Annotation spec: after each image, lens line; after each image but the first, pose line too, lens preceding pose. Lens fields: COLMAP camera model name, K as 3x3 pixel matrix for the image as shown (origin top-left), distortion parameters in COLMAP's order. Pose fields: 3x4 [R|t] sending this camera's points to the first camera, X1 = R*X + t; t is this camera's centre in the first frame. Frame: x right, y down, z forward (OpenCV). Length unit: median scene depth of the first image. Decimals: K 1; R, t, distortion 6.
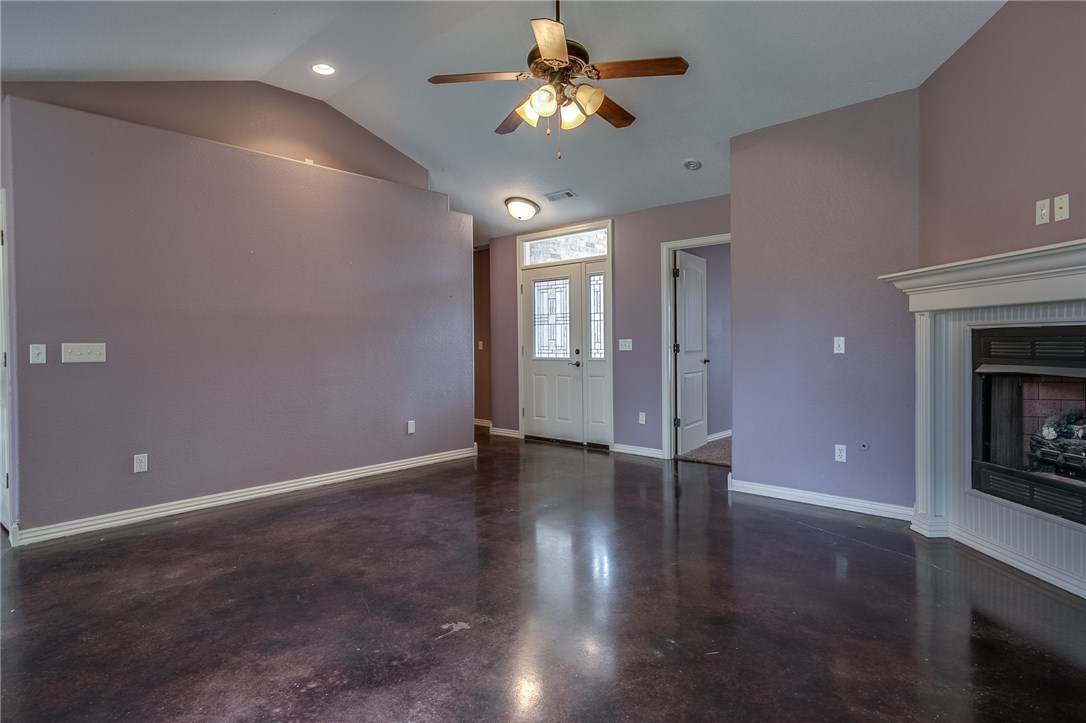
lens RADIAL K [[562.7, 0, 540.5], [0, 562.7, 347.2], [0, 0, 1]] dist [0.020095, -0.000742]
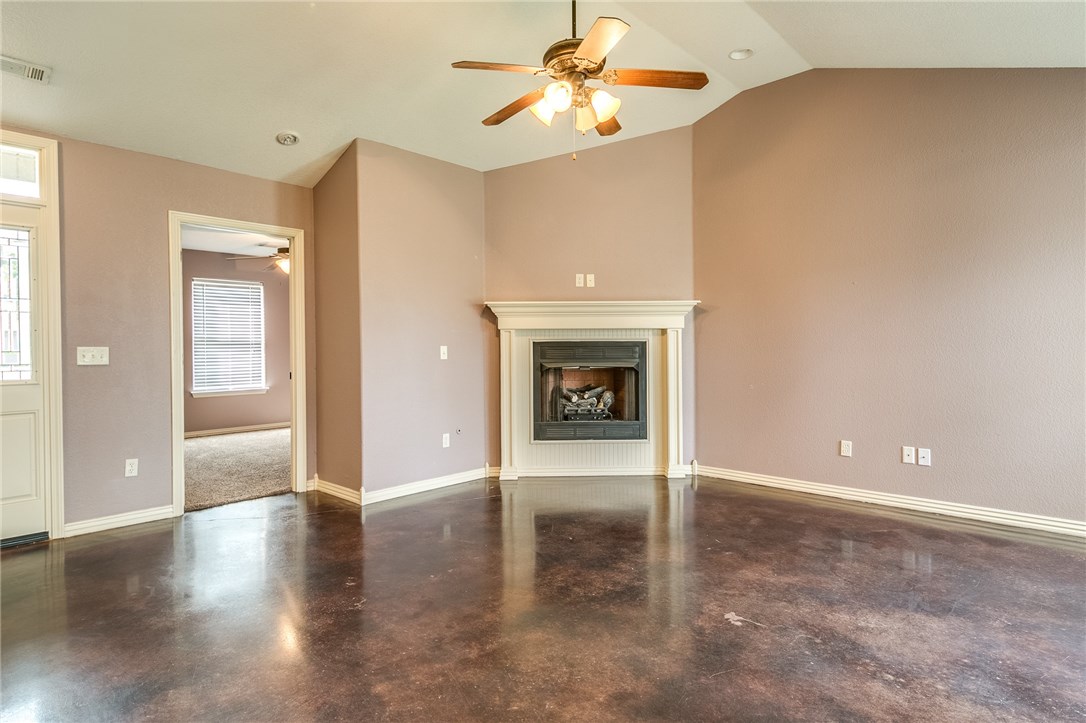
lens RADIAL K [[562.7, 0, 540.5], [0, 562.7, 347.2], [0, 0, 1]] dist [0.020095, -0.000742]
pose [[0.044381, 0.007828, 0.998984, -0.859194], [0.014150, 0.999864, -0.008464, -0.002253], [-0.998914, 0.014512, 0.044264, 0.923469]]
